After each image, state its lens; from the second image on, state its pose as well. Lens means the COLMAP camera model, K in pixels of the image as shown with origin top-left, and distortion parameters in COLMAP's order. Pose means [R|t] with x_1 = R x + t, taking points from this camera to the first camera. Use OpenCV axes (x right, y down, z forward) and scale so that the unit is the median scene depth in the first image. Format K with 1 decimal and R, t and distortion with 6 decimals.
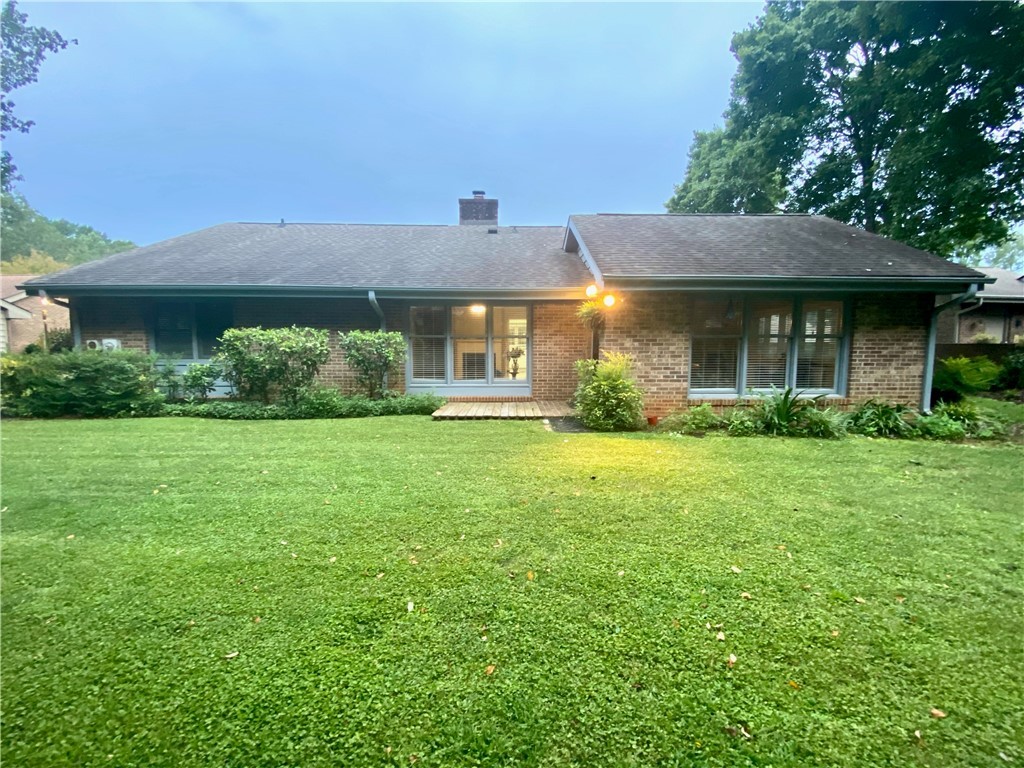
lens RADIAL K [[452.0, 0, 511.1], [0, 452.0, 385.9], [0, 0, 1]] dist [0.008958, -0.000284]
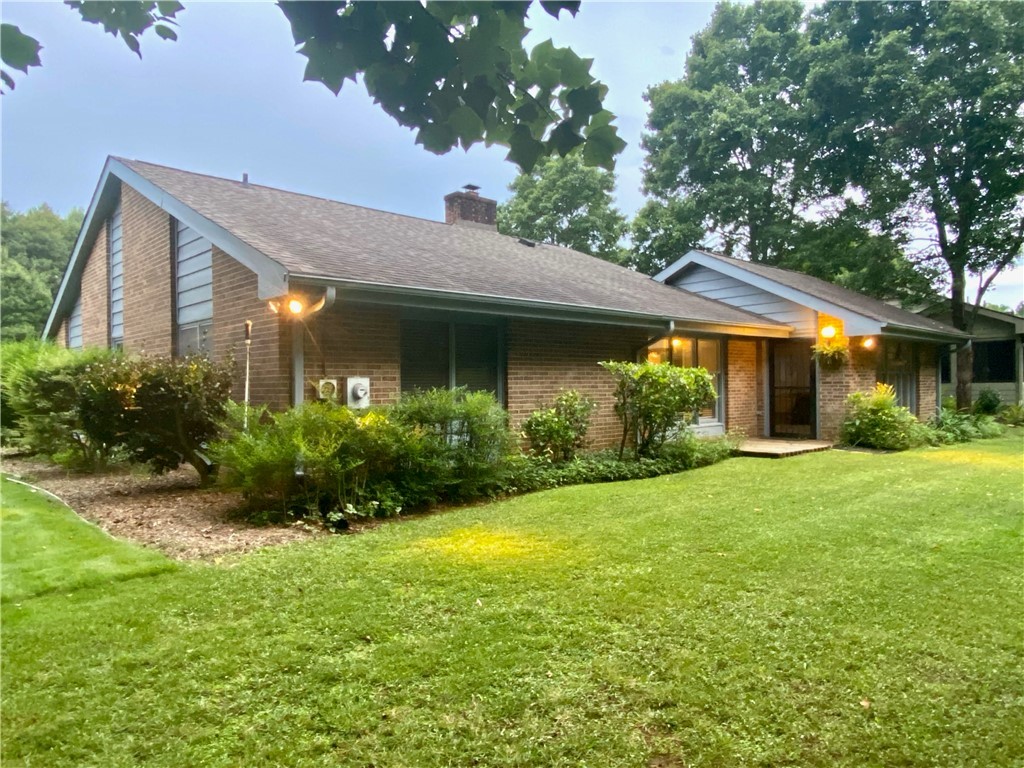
lens RADIAL K [[656.9, 0, 510.3], [0, 656.9, 382.8], [0, 0, 1]] dist [-0.001577, -0.000293]
pose [[0.751249, -0.008115, 0.659969, -1.520854], [0.065367, 0.995923, -0.062162, -0.036463], [-0.656774, 0.089839, 0.748717, 0.282513]]
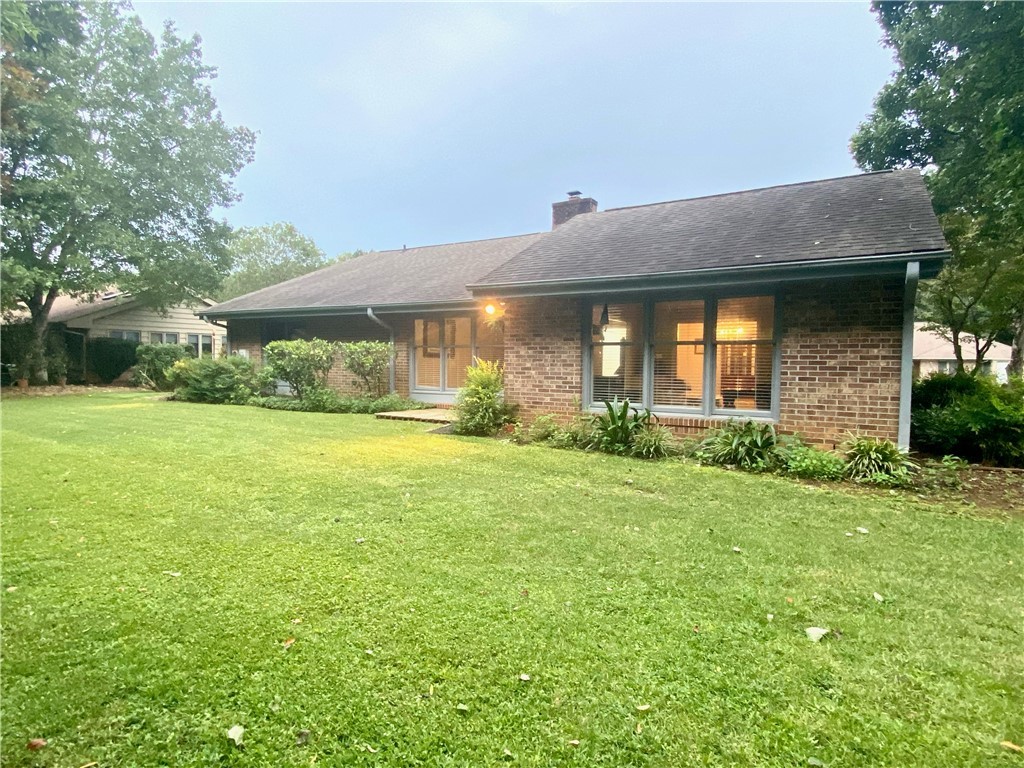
lens RADIAL K [[548.1, 0, 514.5], [0, 548.1, 380.3], [0, 0, 1]] dist [0.040506, 0.000267]
pose [[0.853264, 0.025456, -0.520858, 0.846460], [-0.053524, 0.997808, -0.038917, 0.014907], [0.518726, 0.061085, 0.852756, -0.012677]]
